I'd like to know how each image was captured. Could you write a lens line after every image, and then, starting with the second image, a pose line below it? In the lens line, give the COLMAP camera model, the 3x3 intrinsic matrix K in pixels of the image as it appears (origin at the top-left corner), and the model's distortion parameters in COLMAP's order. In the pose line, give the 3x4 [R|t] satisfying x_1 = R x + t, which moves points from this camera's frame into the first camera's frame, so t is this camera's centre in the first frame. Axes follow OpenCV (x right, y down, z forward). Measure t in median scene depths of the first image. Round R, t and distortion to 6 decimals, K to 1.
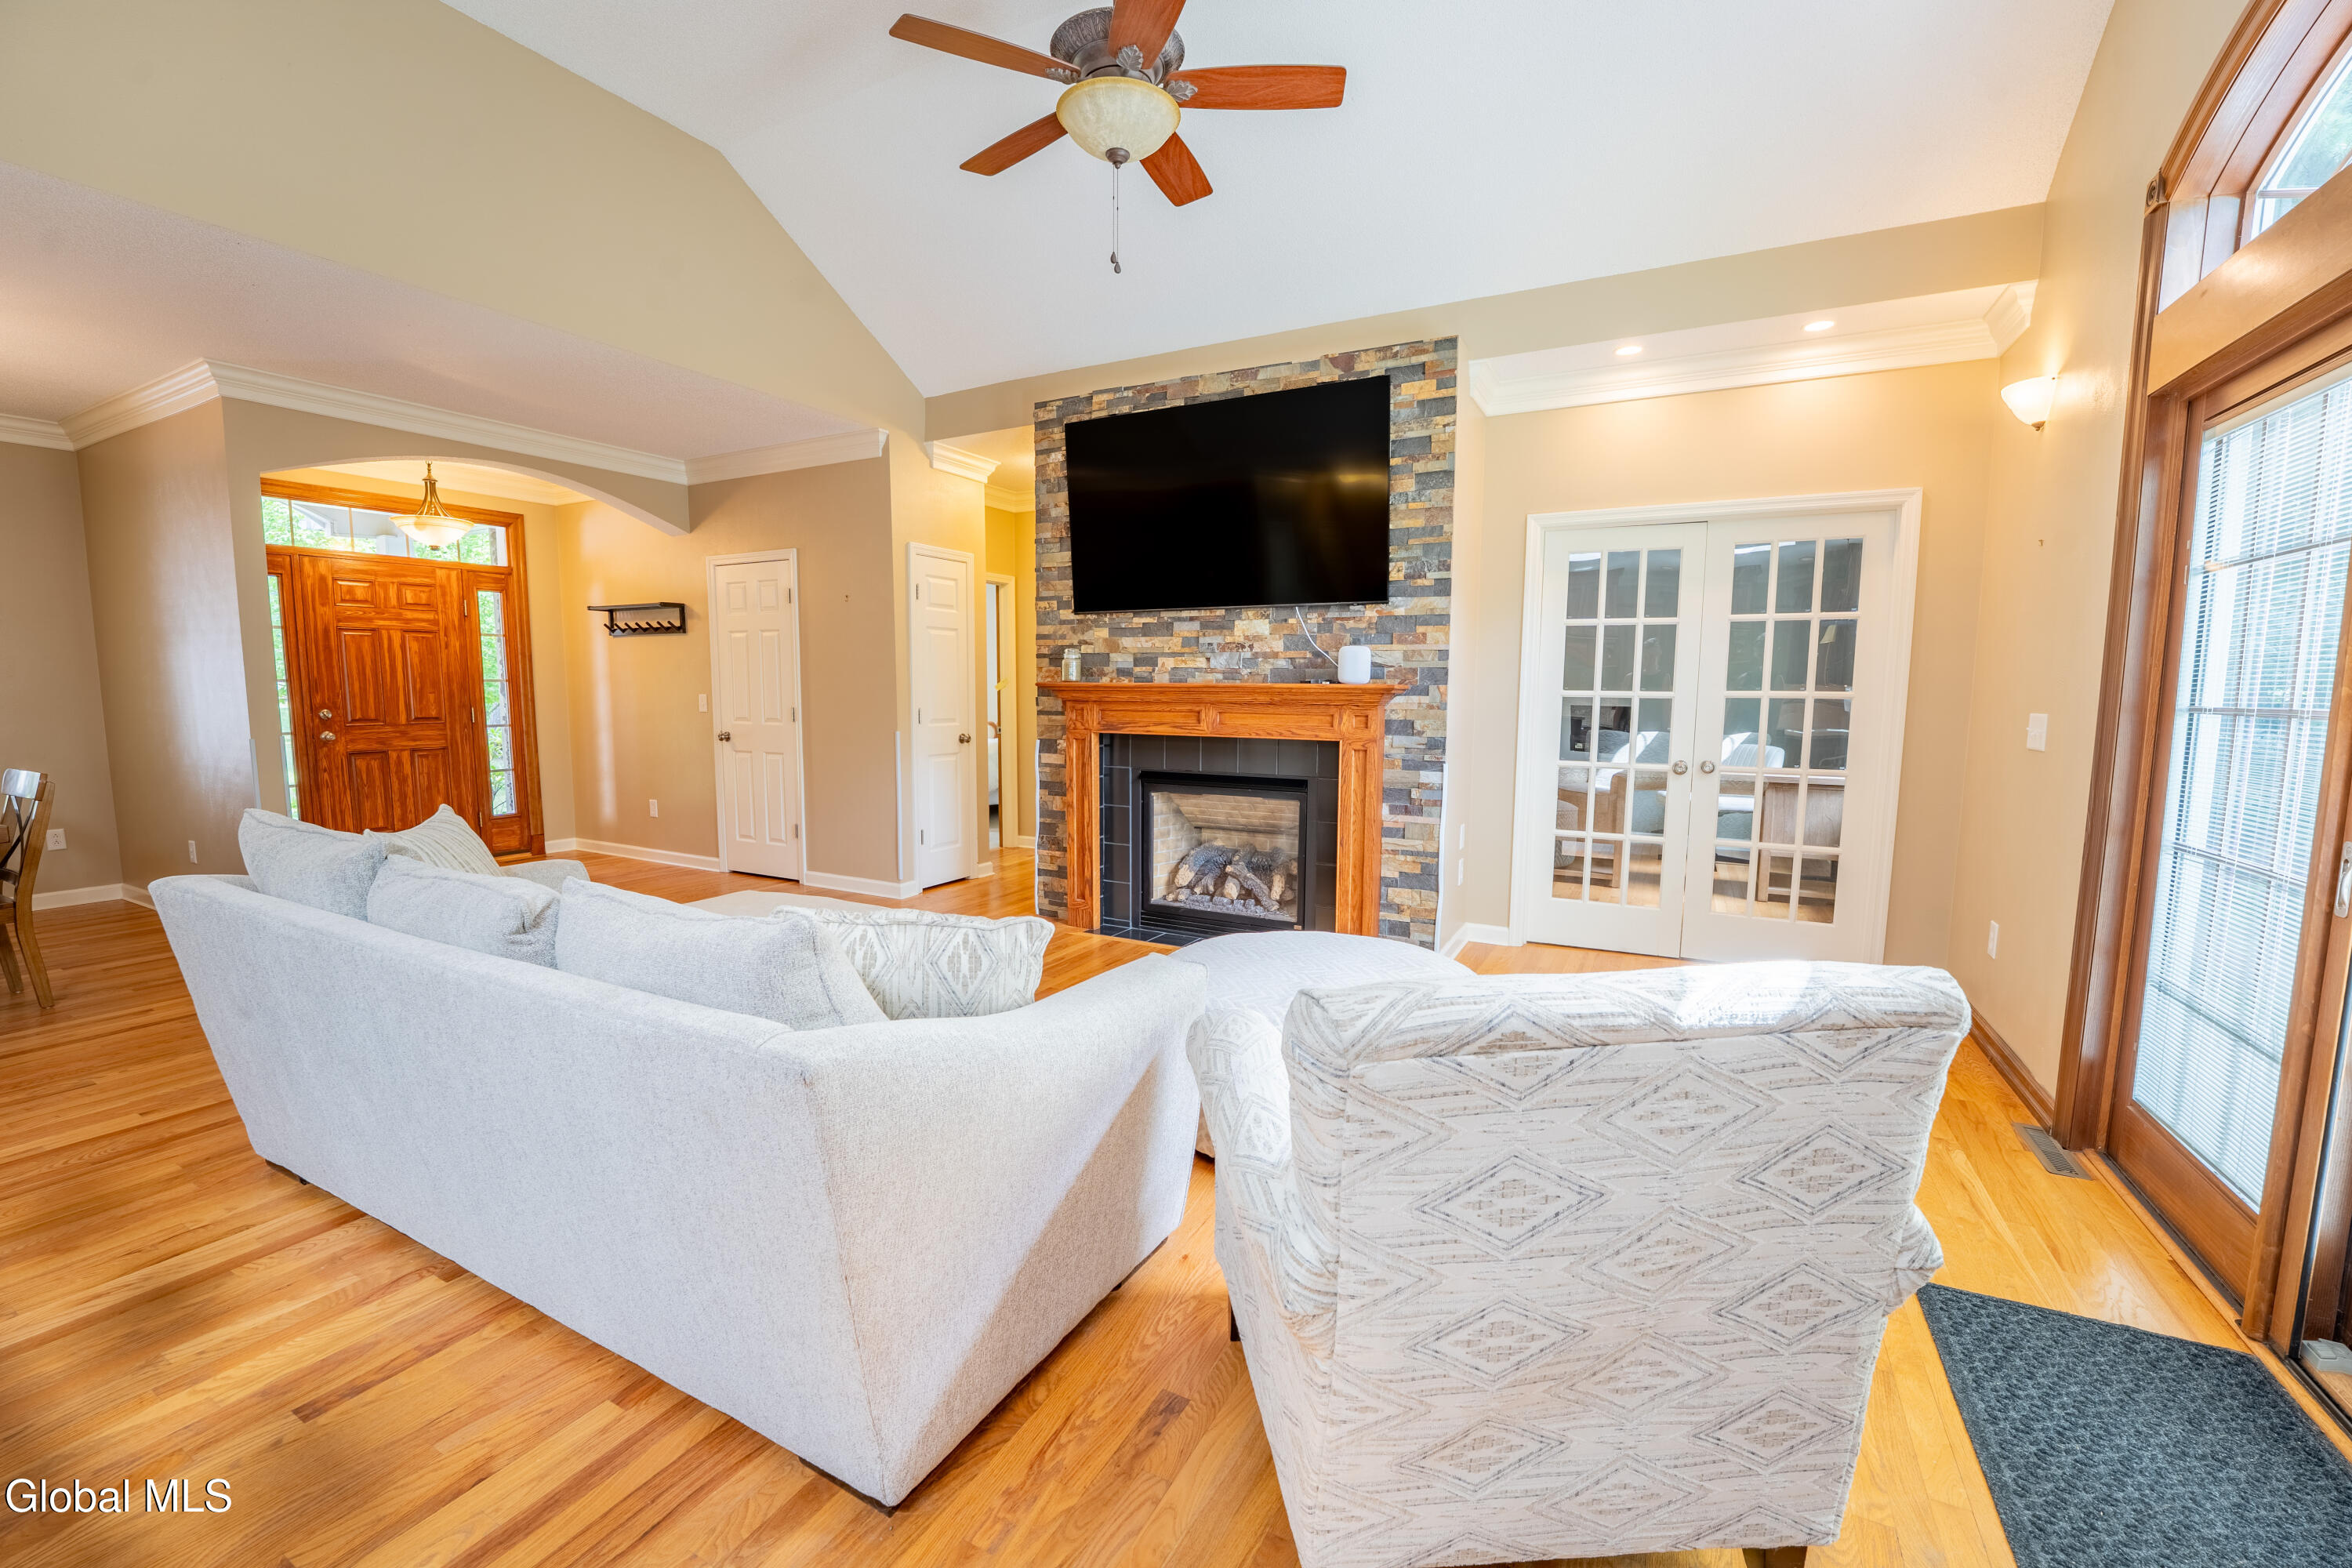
lens RADIAL K [[954.0, 0, 1173.2], [0, 954.0, 788.3], [0, 0, 1]] dist [-0.031191, 0.003913]
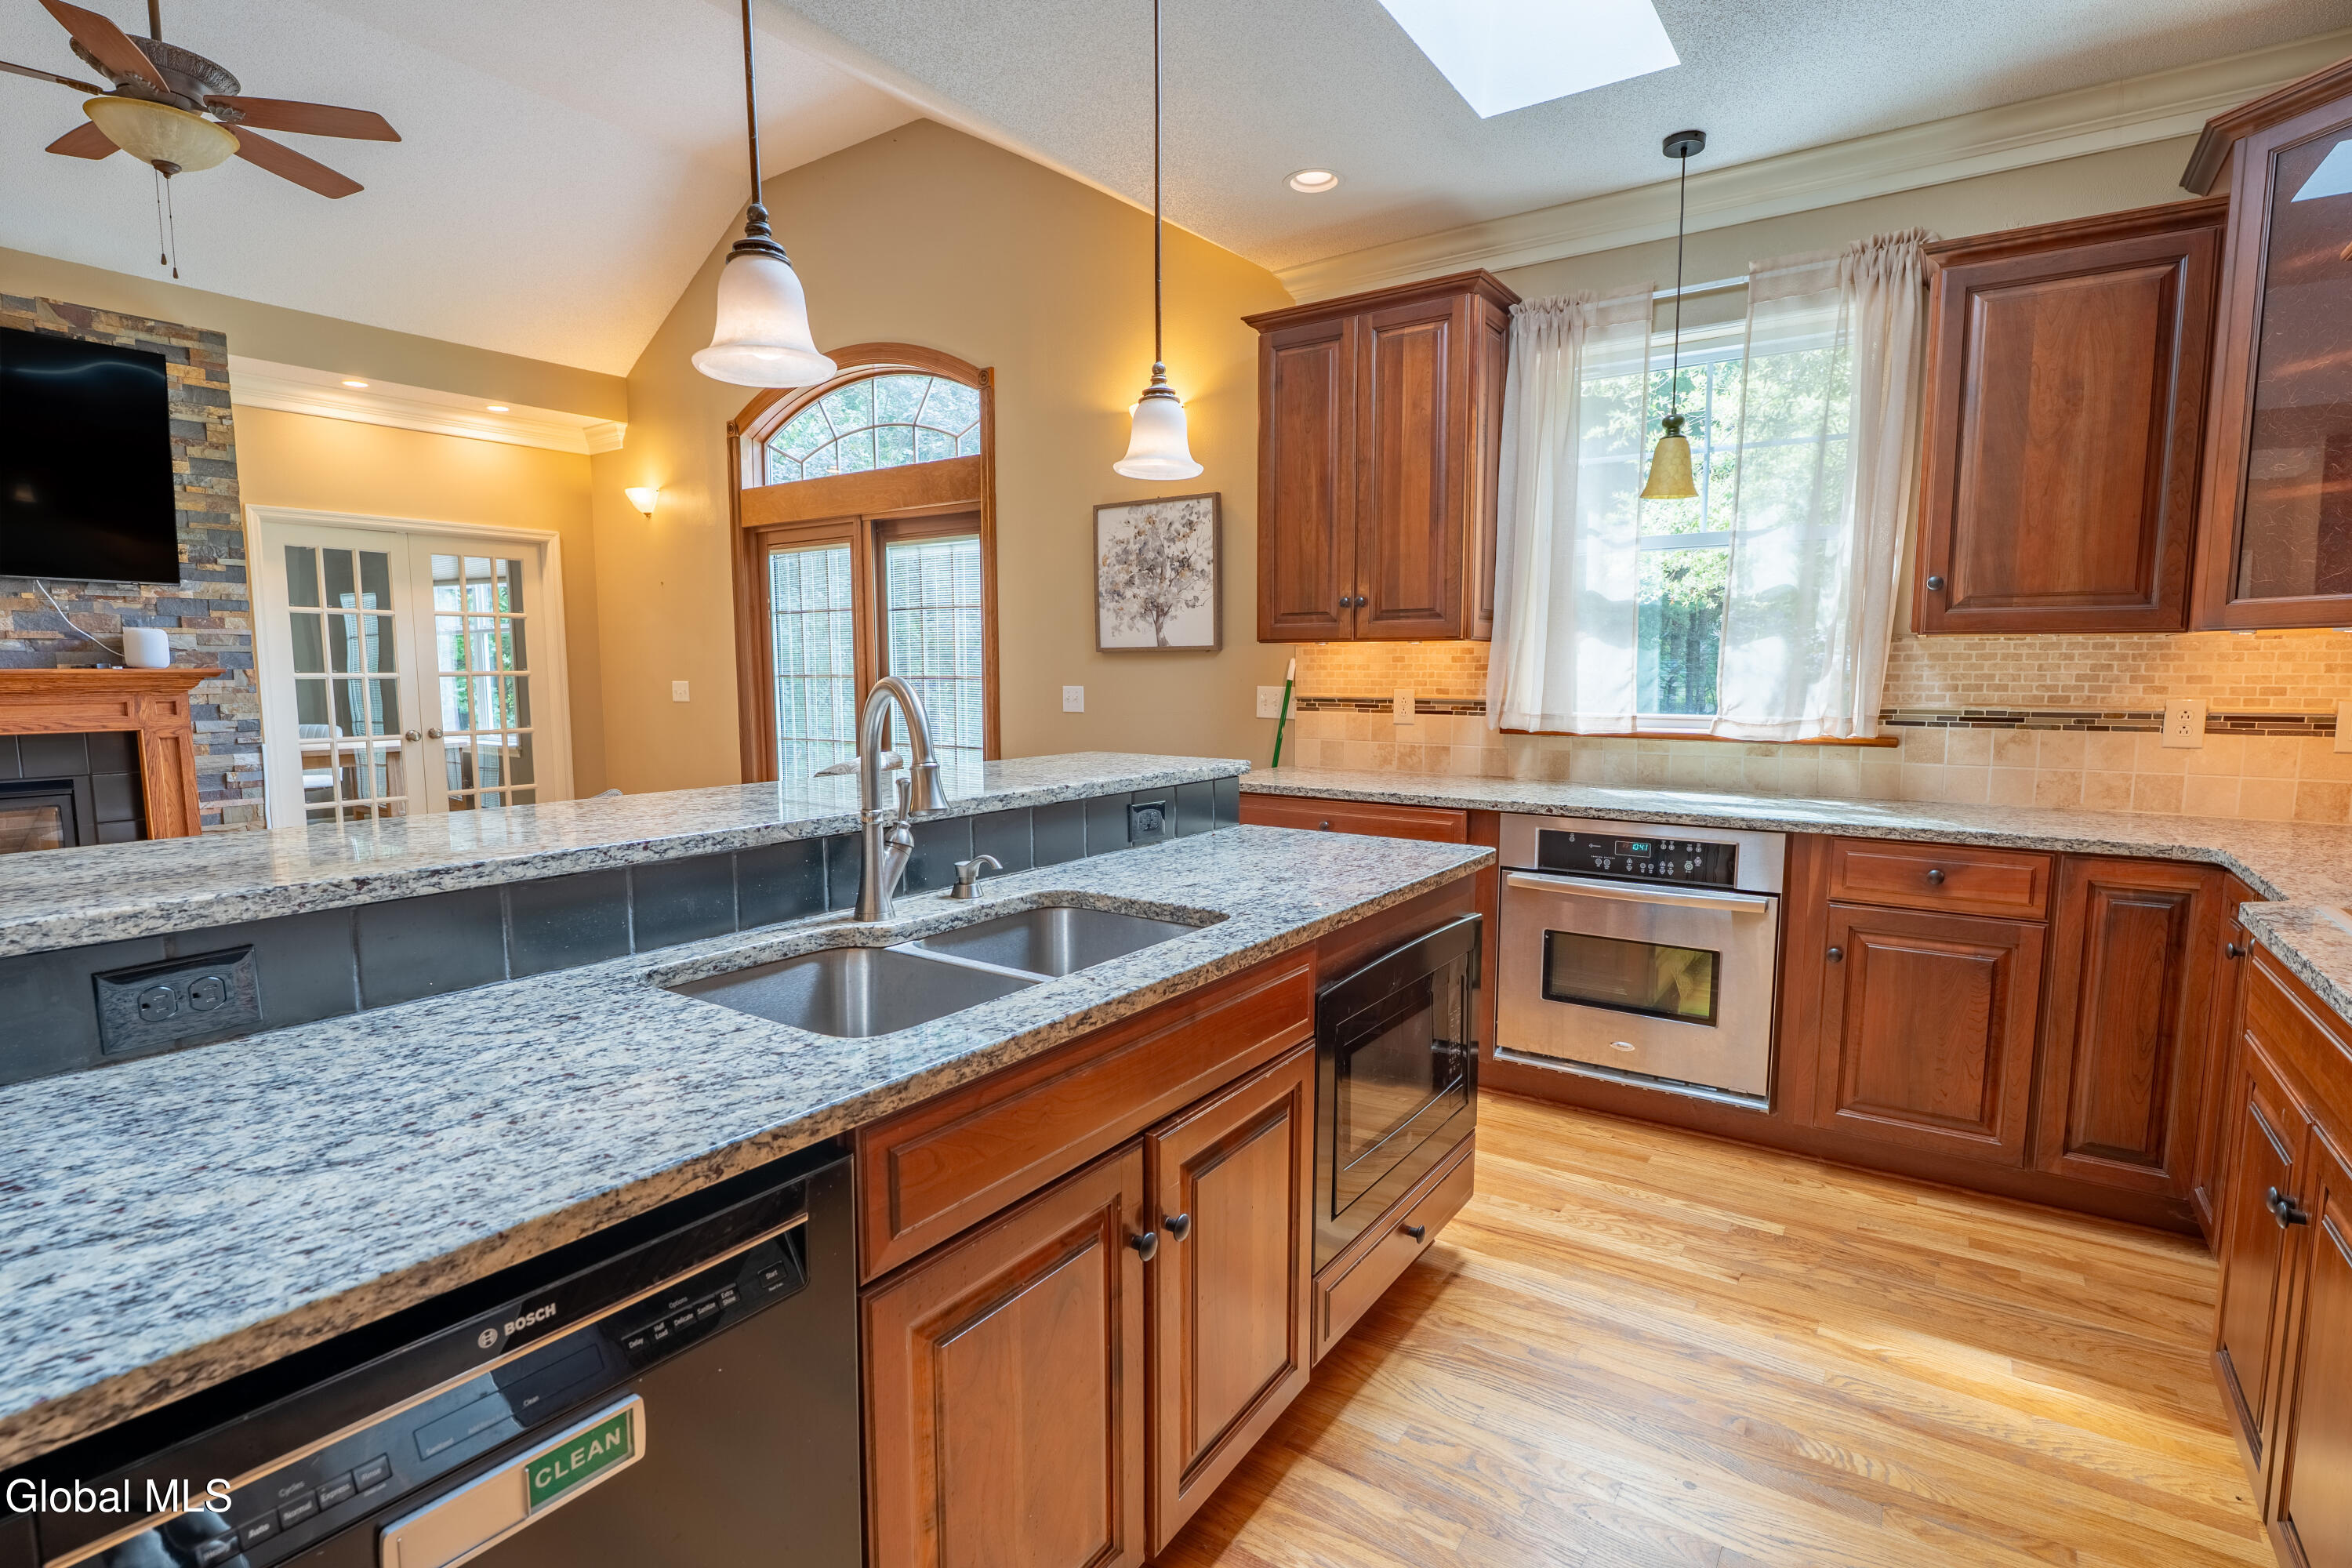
lens RADIAL K [[1128.7, 0, 1172.5], [0, 1128.7, 791.6], [0, 0, 1]] dist [-0.013113, 0.000891]
pose [[0.112791, -0.113404, 0.987126, -0.726984], [0.109527, 0.988830, 0.101085, 0.009383], [-0.987564, 0.096716, 0.123952, -0.116702]]
